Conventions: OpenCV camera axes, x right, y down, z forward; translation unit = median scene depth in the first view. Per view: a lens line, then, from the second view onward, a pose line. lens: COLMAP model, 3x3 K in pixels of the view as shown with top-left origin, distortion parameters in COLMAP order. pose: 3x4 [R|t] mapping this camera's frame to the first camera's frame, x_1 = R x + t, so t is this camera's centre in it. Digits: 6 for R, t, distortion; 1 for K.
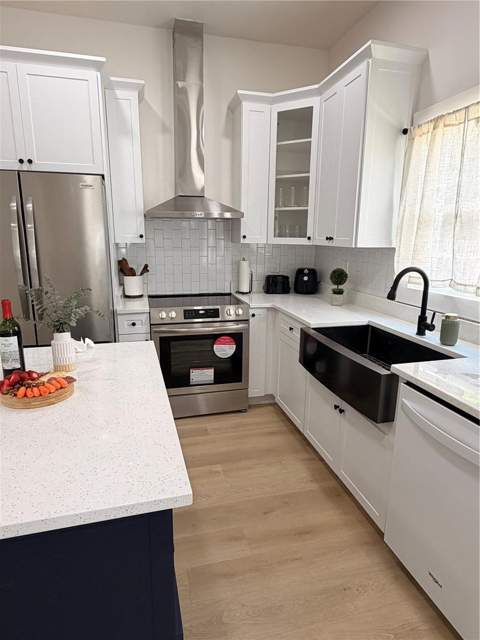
lens RADIAL K [[370.6, 0, 240.0], [0, 370.6, 320.0], [0, 0, 1]] dist [-0.000448, -0.000135]
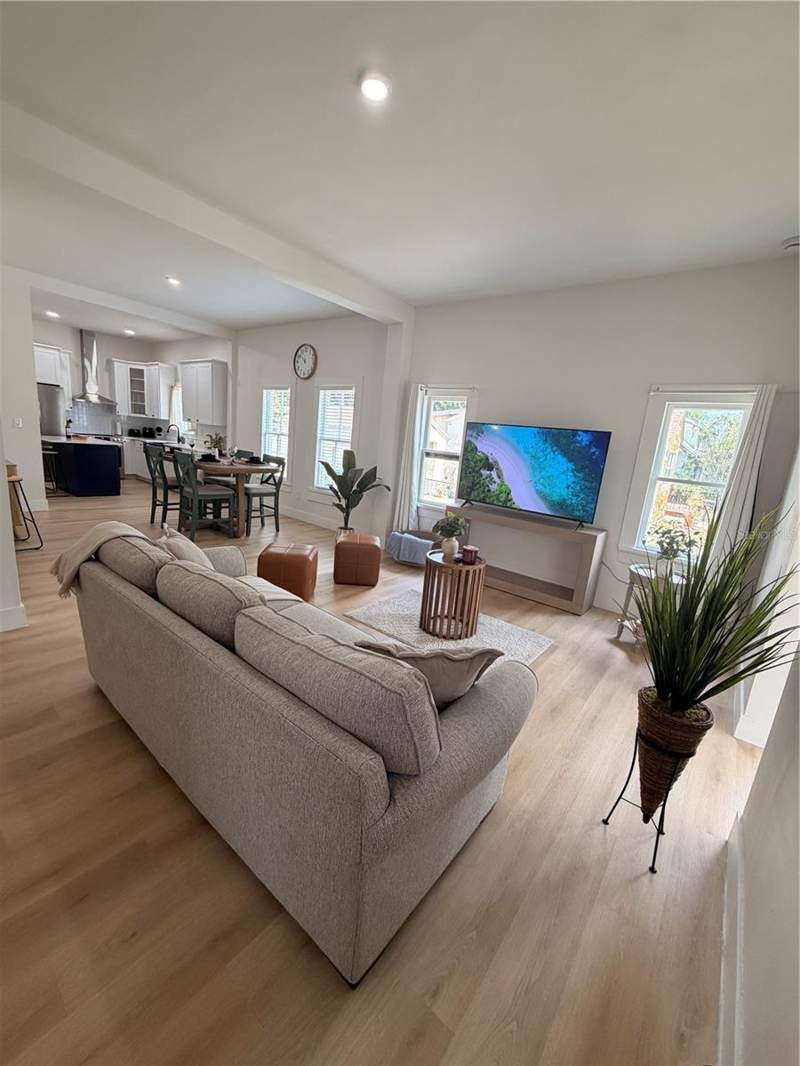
lens RADIAL K [[429.4, 0, 400.0], [0, 429.4, 533.0], [0, 0, 1]] dist [-0.000088, -0.000027]
pose [[0.802224, -0.066614, 0.593295, -0.245922], [0.046429, 0.997707, 0.049242, 0.567988], [-0.595215, -0.011957, 0.803478, -2.623127]]
